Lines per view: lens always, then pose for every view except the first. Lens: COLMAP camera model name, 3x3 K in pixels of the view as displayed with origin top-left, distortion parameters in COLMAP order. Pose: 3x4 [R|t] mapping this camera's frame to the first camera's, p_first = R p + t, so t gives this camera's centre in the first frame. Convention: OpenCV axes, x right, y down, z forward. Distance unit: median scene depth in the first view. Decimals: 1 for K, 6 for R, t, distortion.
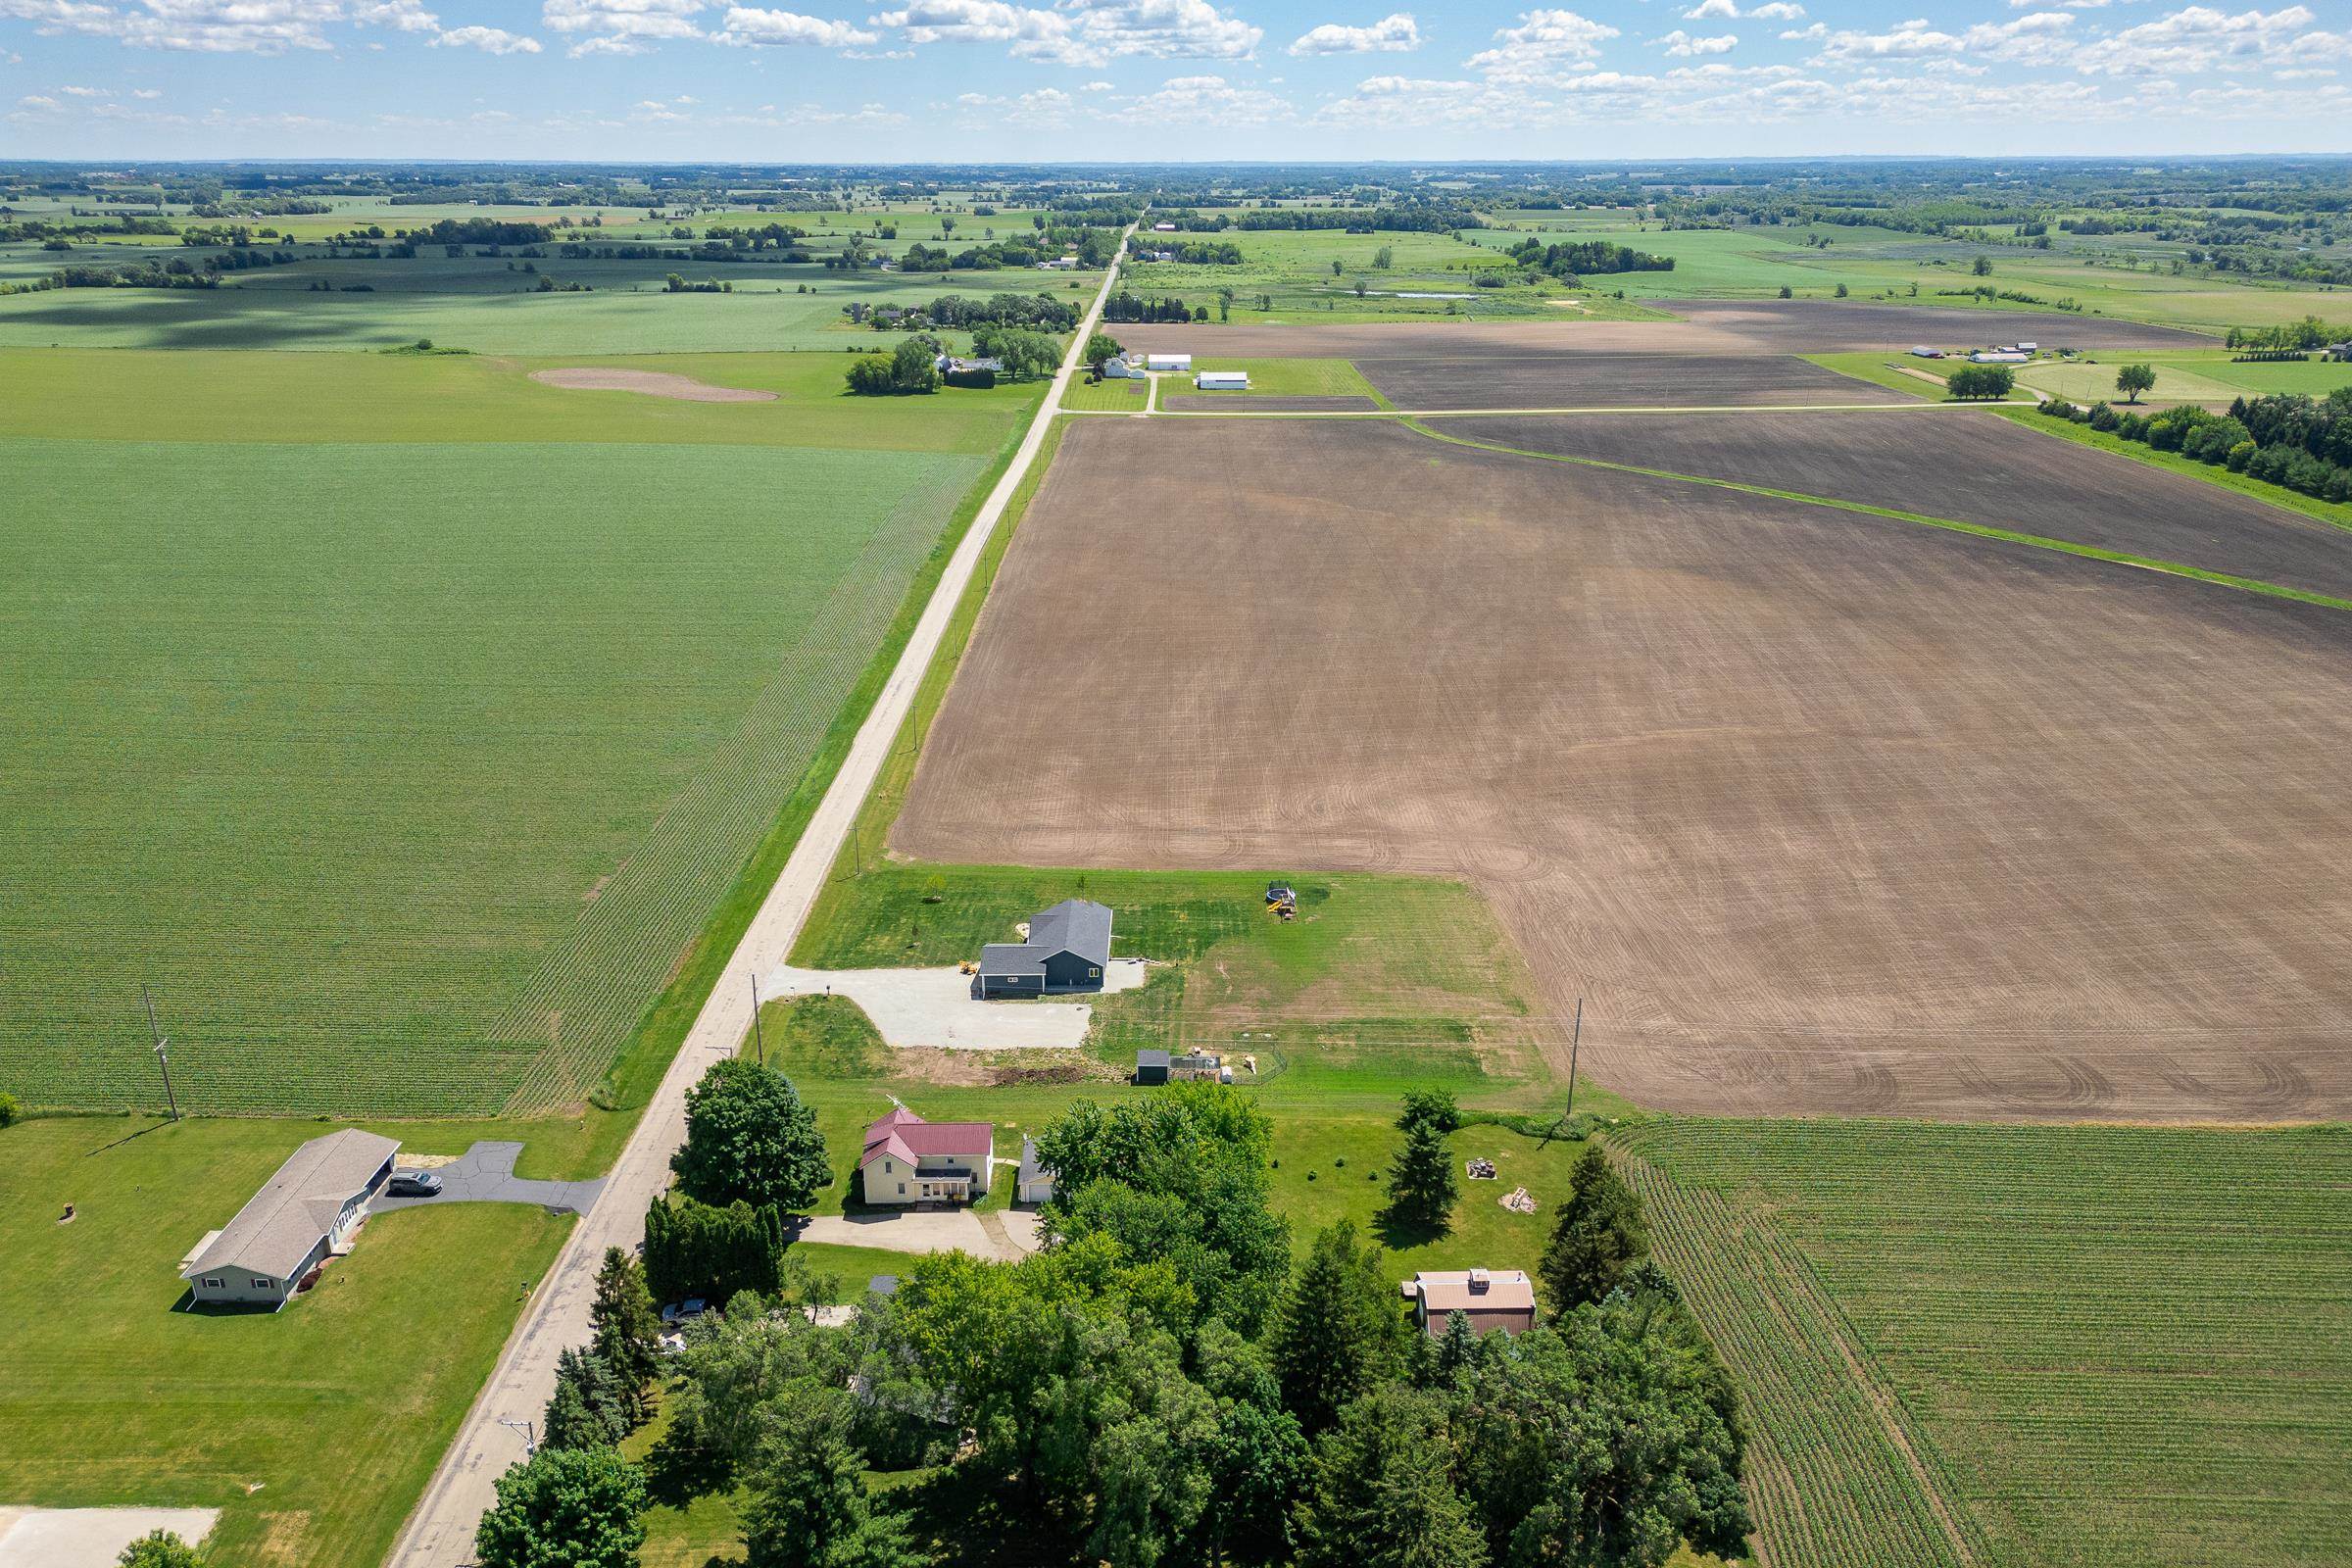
lens RADIAL K [[1603.7, 0, 1173.6], [0, 1603.7, 822.3], [0, 0, 1]] dist [0.061332, -0.059009]
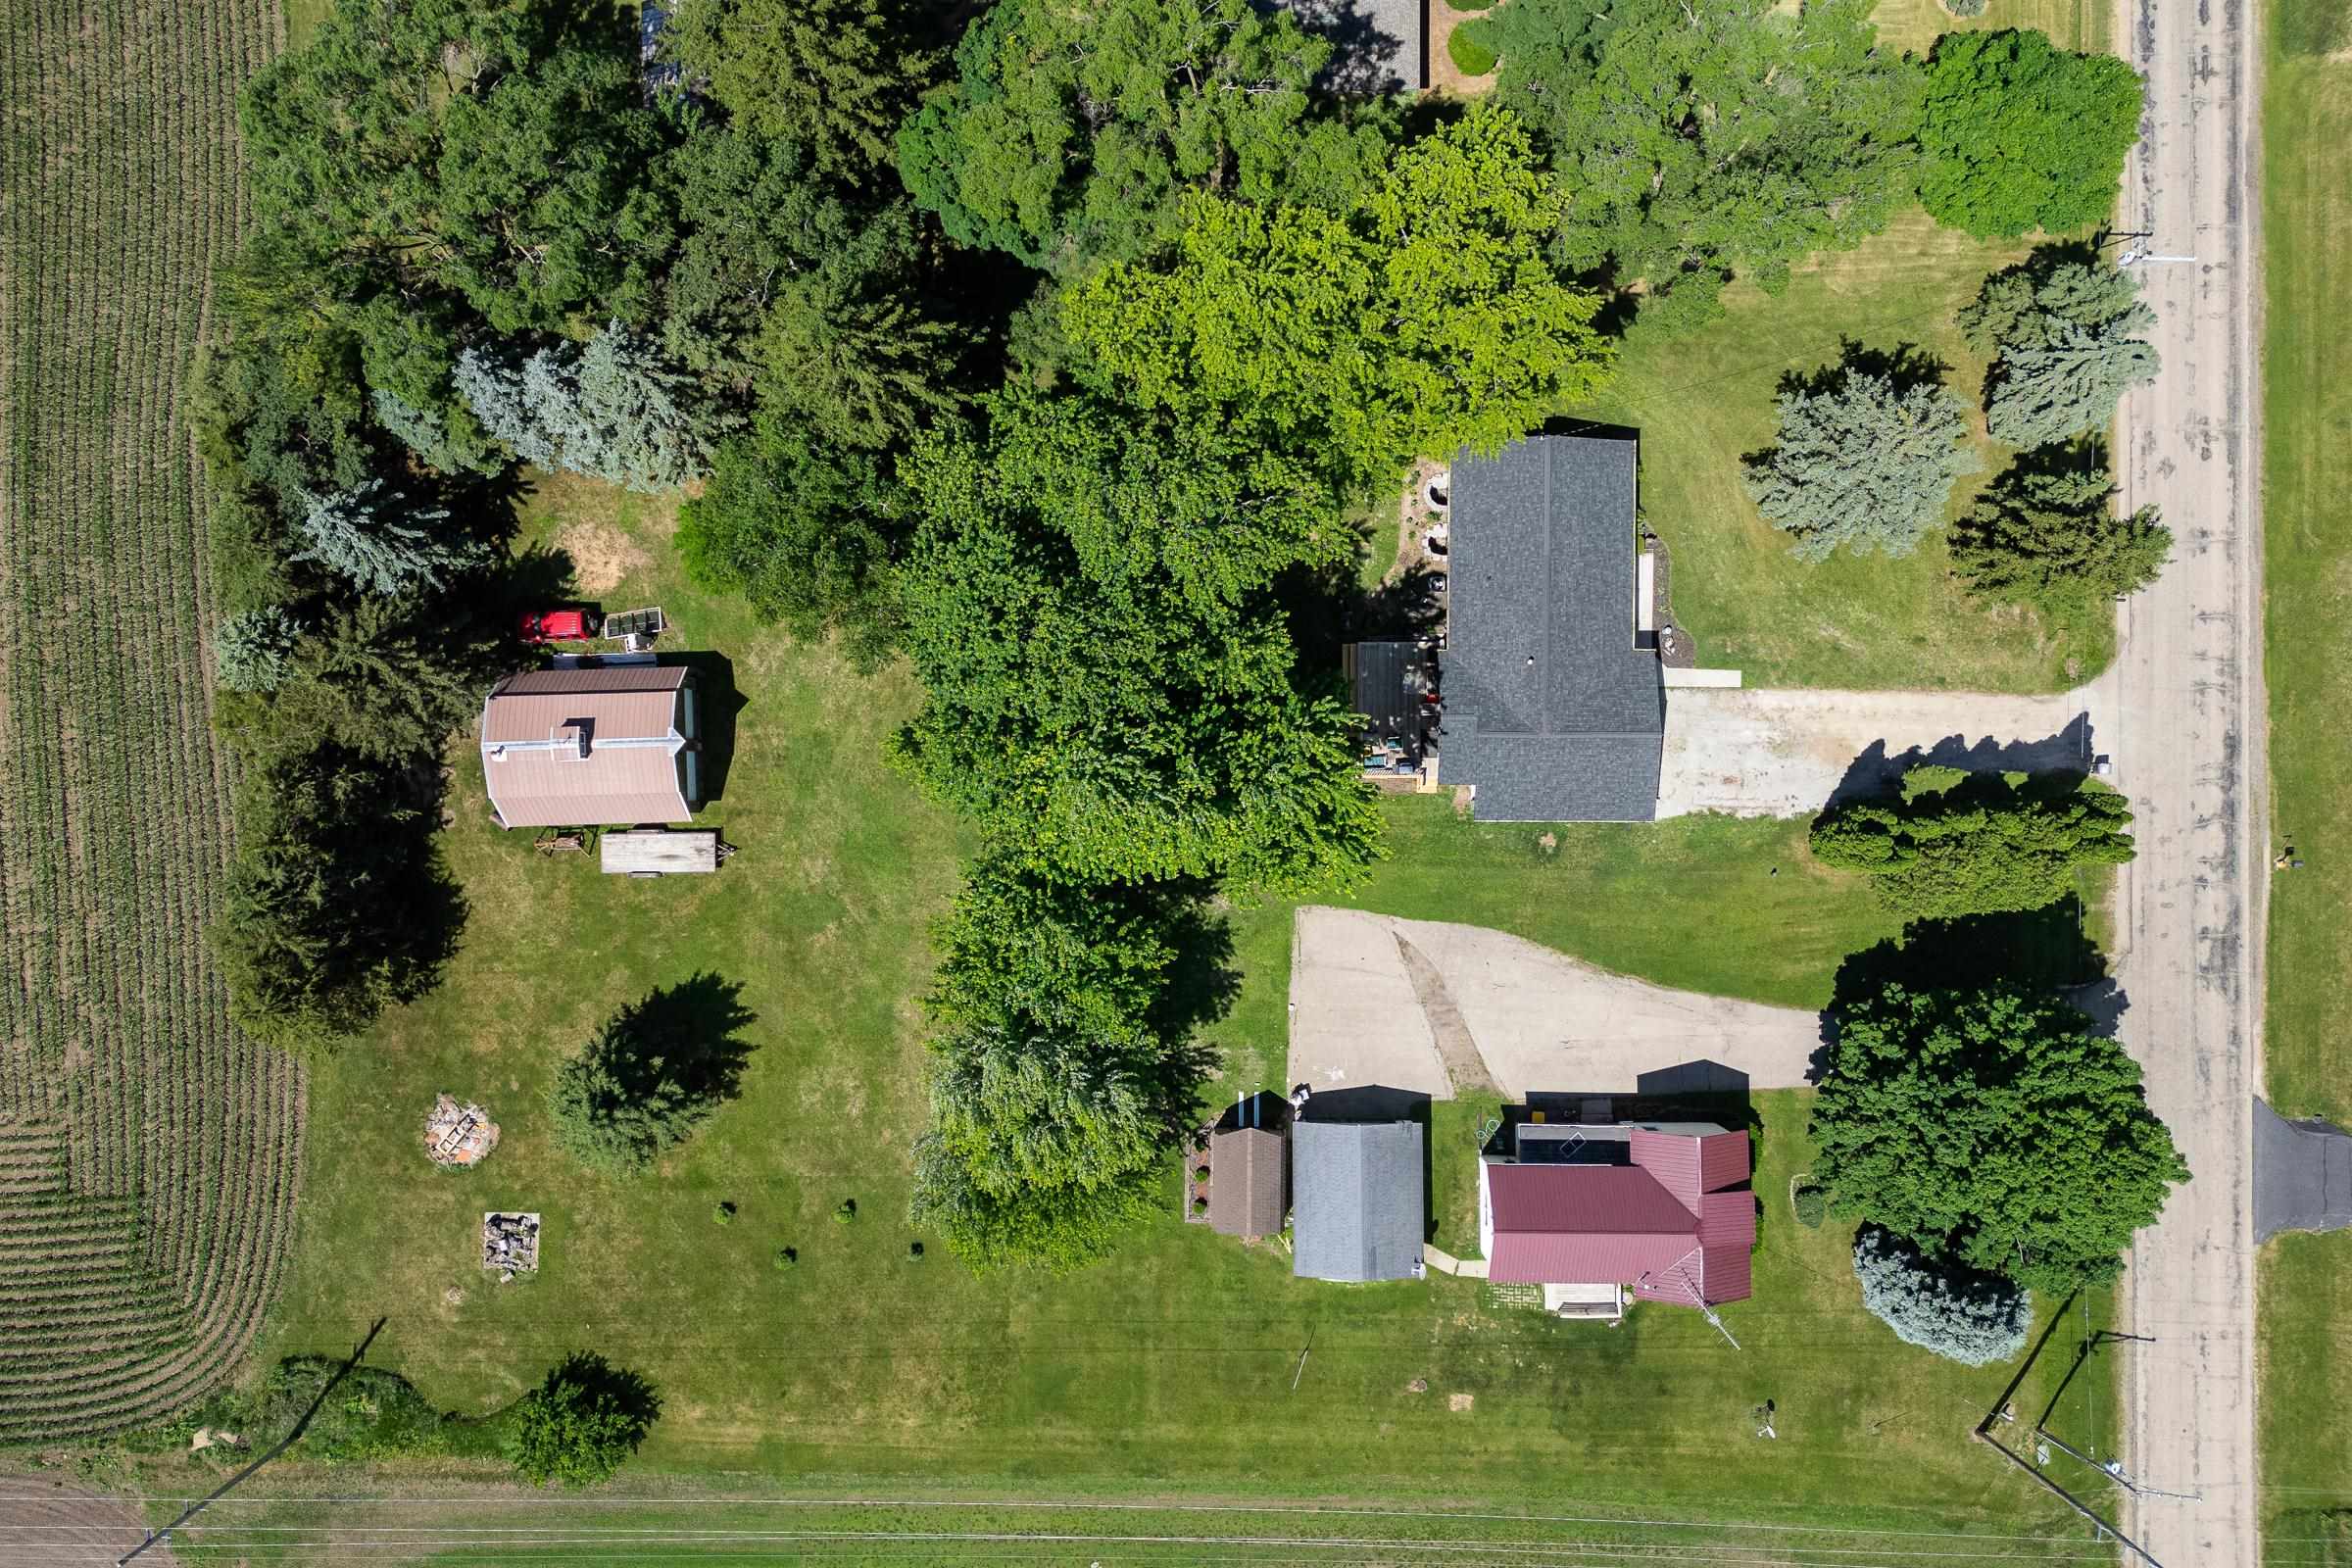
lens RADIAL K [[1603.7, 0, 1173.6], [0, 1603.7, 822.3], [0, 0, 1]] dist [0.061332, -0.059009]
pose [[-0.999793, 0.005580, 0.019555, -0.022399], [0.016380, -0.348899, 0.937017, -0.171576], [0.012051, 0.937144, 0.348735, 0.571566]]
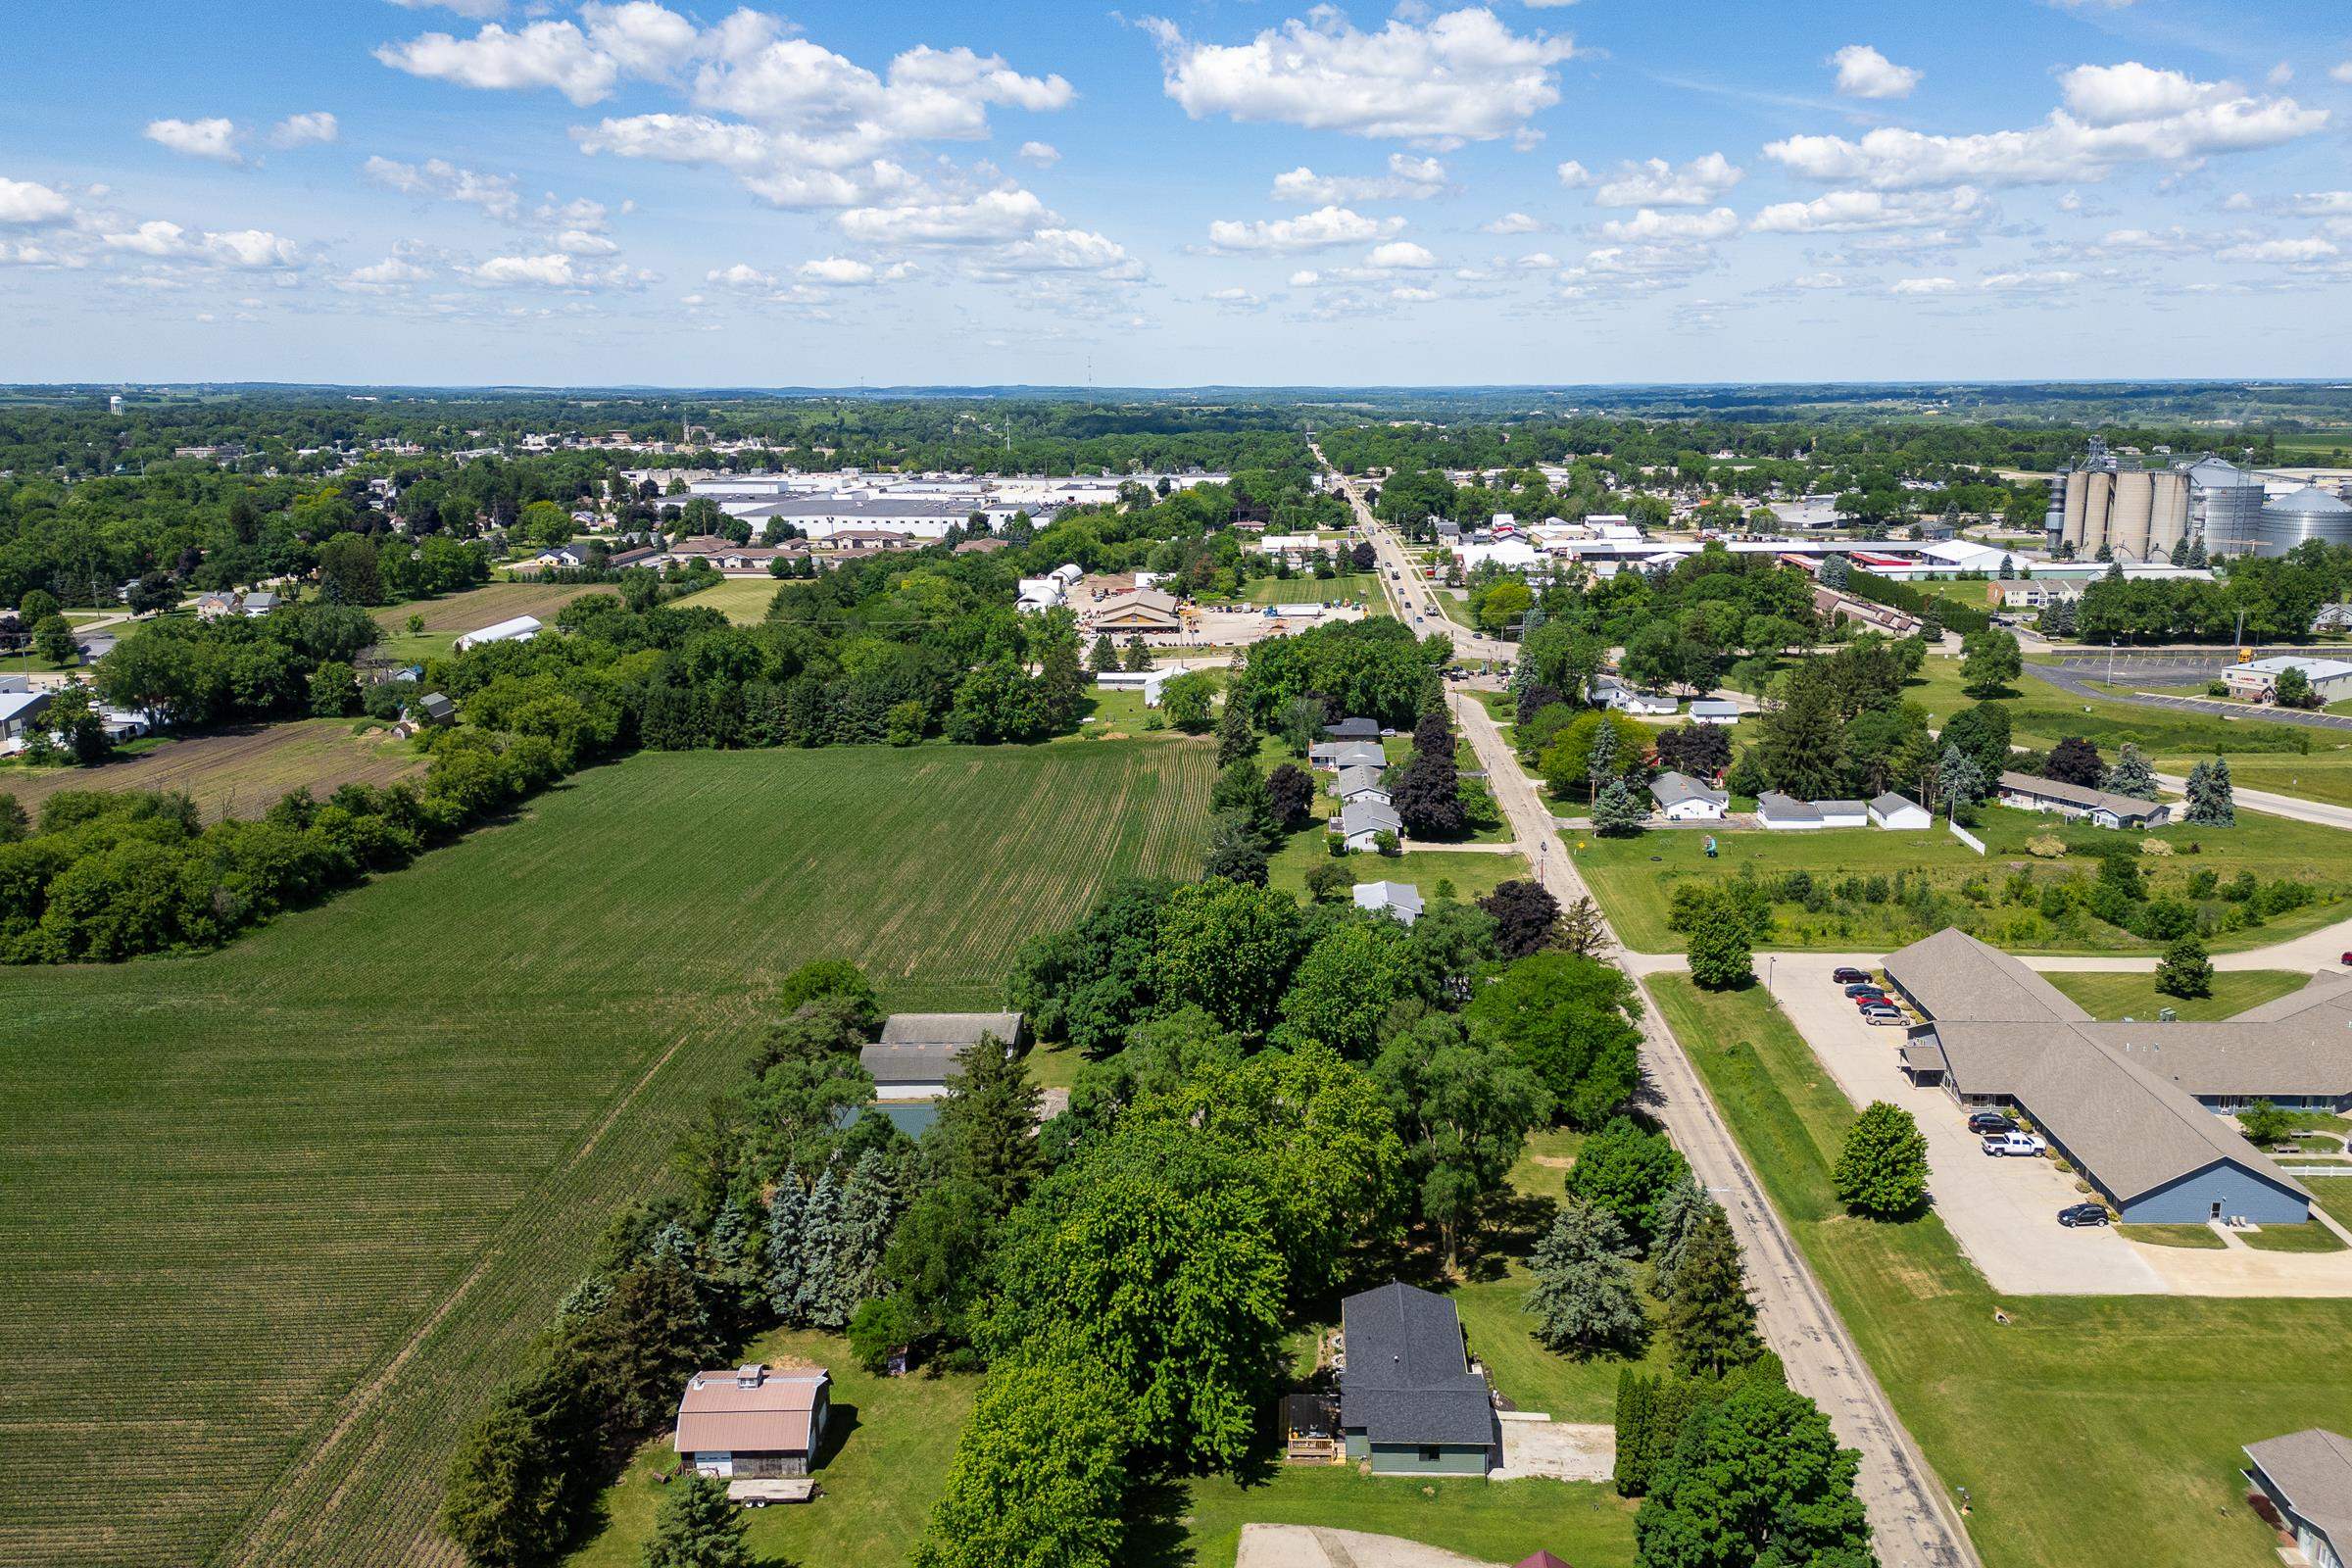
lens RADIAL K [[1649.9, 0, 1272.3], [0, 1649.9, 788.5], [0, 0, 1]] dist [0.058937, -0.059641]
pose [[-0.999963, 0.000215, 0.008645, -0.061062], [0.005169, 0.816265, 0.577655, -0.317773], [-0.006932, 0.577678, -0.816235, 1.048802]]
